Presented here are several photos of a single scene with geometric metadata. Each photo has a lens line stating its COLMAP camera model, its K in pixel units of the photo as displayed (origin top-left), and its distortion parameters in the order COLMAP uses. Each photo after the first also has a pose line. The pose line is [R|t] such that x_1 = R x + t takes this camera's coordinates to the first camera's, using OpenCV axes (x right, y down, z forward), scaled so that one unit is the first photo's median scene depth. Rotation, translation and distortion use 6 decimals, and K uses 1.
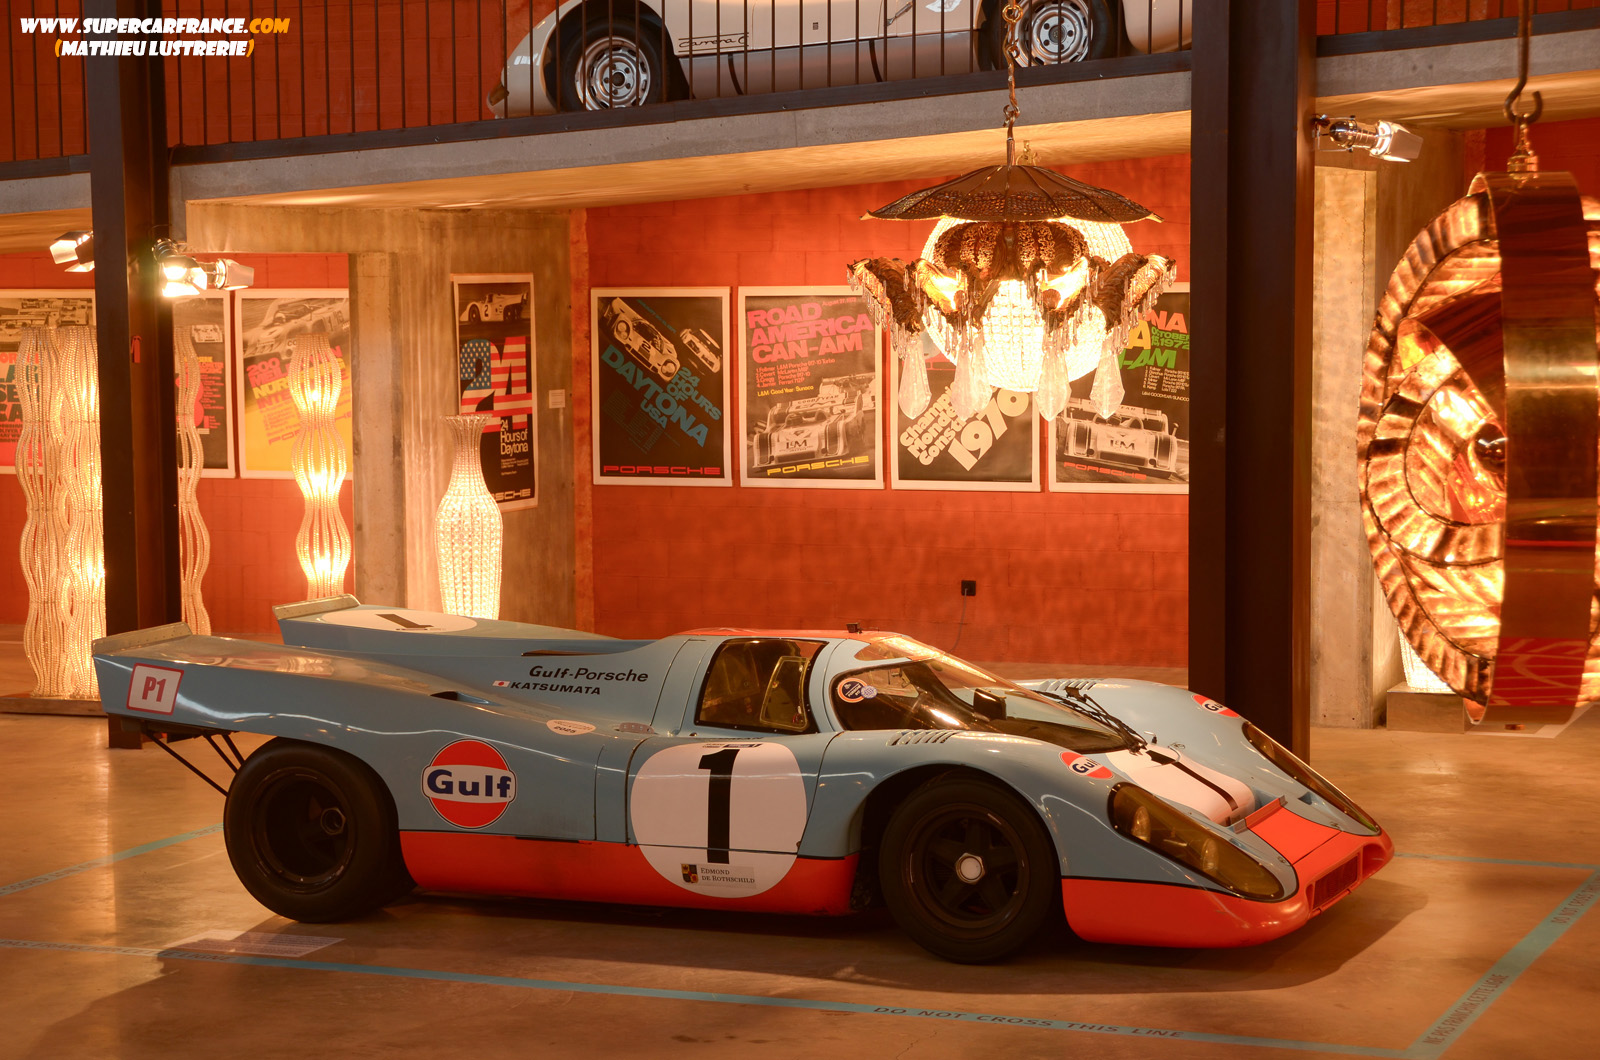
lens RADIAL K [[3266.2, 0, 800.2], [0, 3266.2, 530.2], [0, 0, 1]] dist [0.034327, 0.000000]
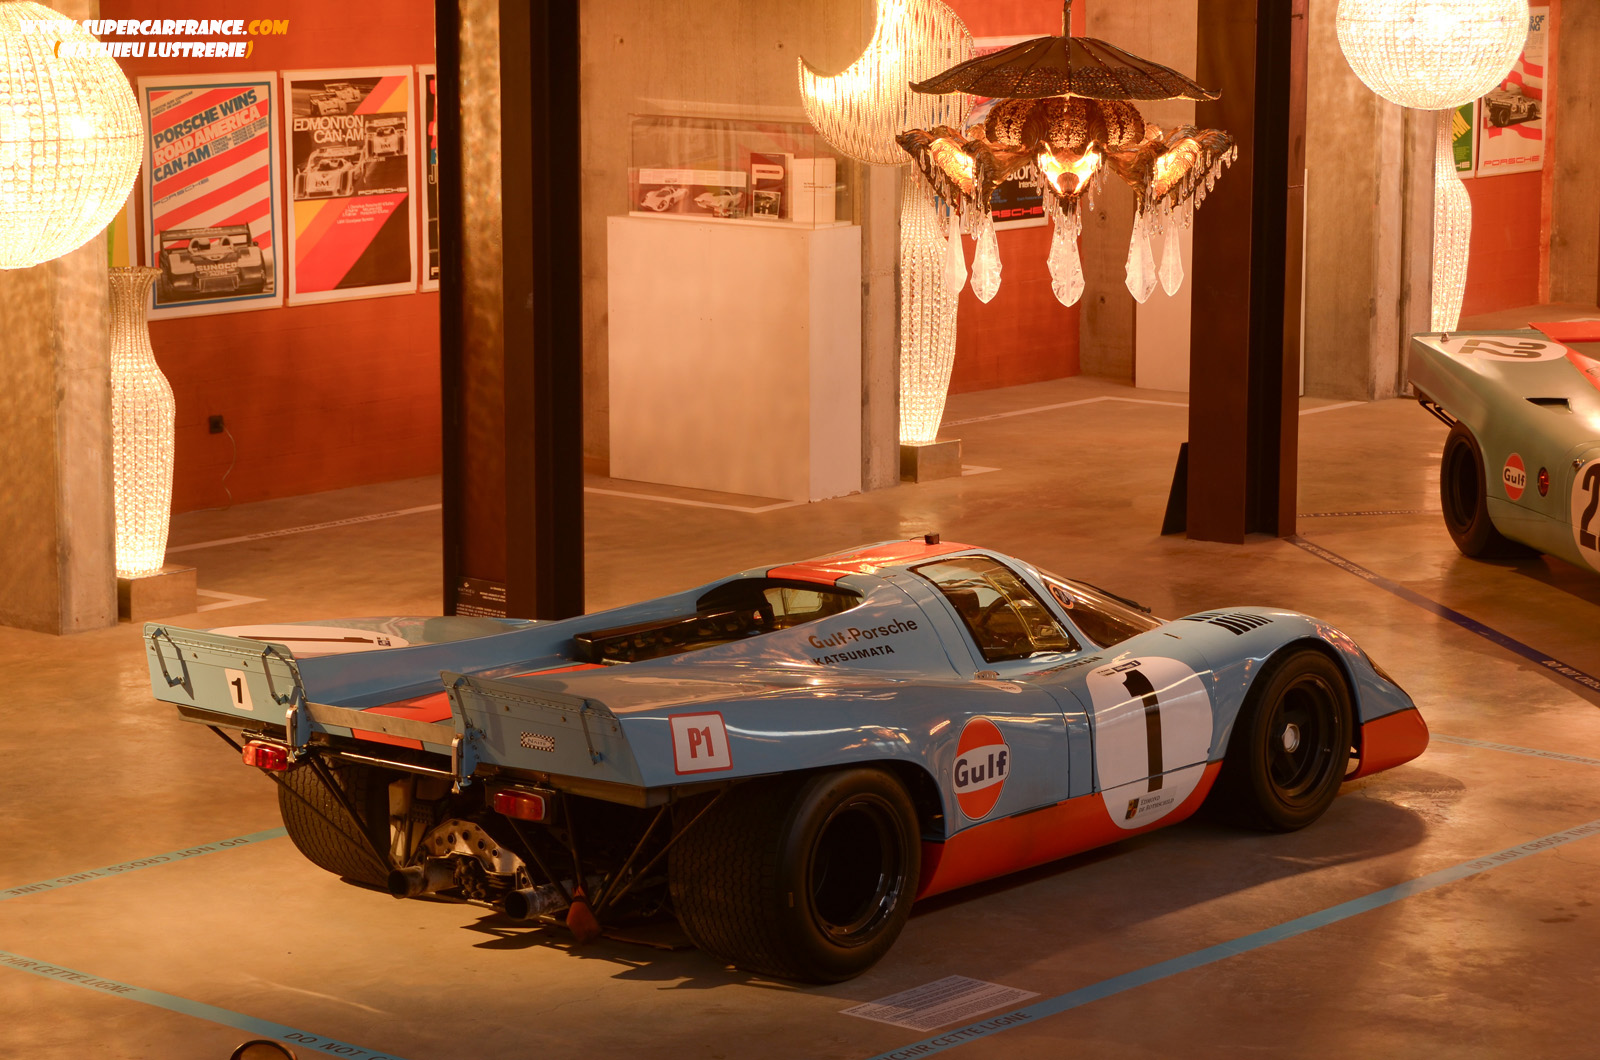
lens RADIAL K [[4009.4, 0, 800.2], [0, 4009.4, 530.6], [0, 0, 1]] dist [0.041252, 0.000000]
pose [[0.315443, -0.136243, 0.939113, -1.067633], [0.067034, 0.990367, 0.121162, -0.113273], [-0.946574, 0.024733, 0.321537, 0.672419]]
